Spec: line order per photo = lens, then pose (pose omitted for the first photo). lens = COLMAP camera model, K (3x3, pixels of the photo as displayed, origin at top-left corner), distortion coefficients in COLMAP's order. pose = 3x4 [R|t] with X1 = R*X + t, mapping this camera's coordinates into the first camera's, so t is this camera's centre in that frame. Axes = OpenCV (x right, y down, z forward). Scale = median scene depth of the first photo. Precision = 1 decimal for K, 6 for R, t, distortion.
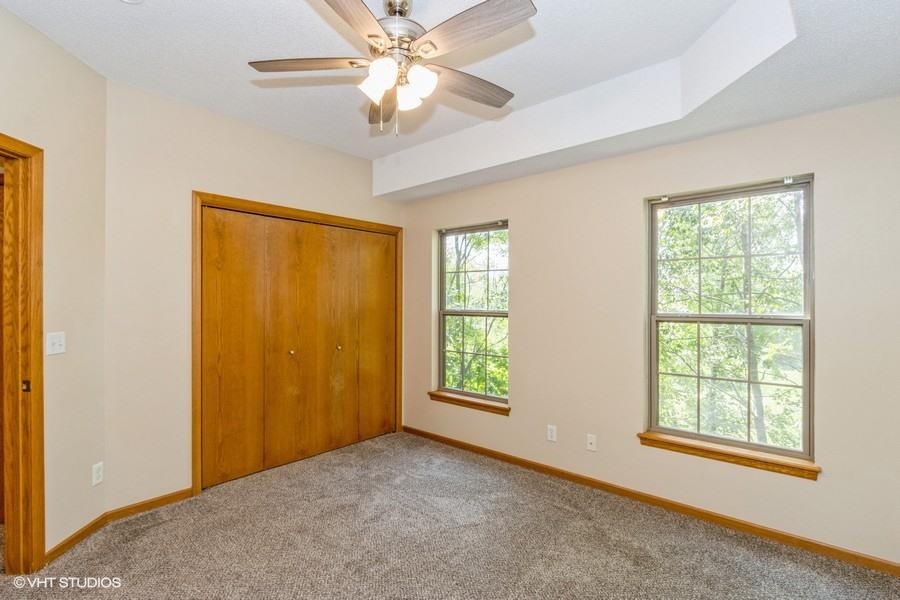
lens RADIAL K [[416.0, 0, 444.5], [0, 416.0, 302.2], [0, 0, 1]] dist [-0.011626, -0.001674]
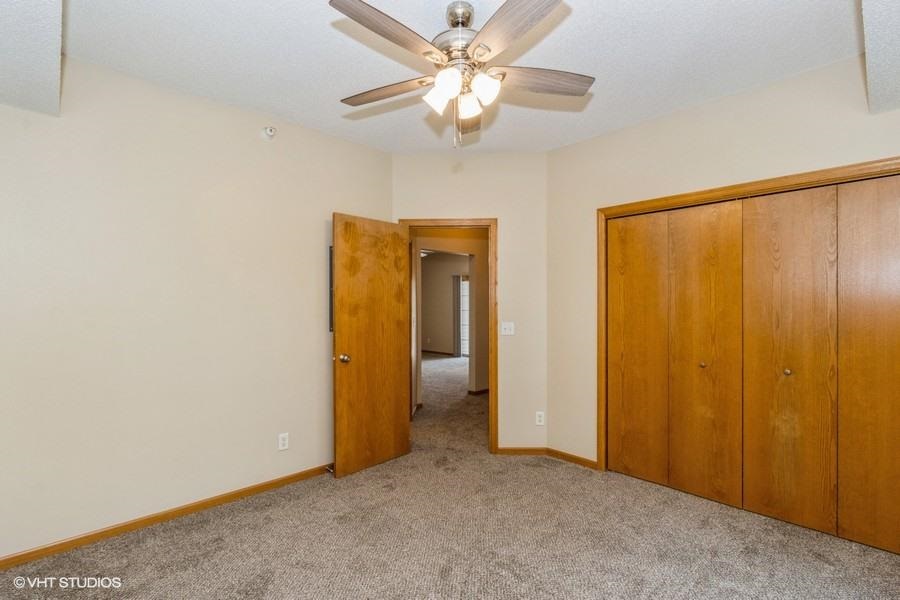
lens RADIAL K [[416.0, 0, 451.1], [0, 416.0, 303.8], [0, 0, 1]] dist [-0.011626, -0.001674]
pose [[-0.075398, 0.001647, -0.997152, 0.544879], [0.002060, 0.999997, 0.001496, -0.003909], [0.997151, -0.001941, -0.075401, 0.620133]]
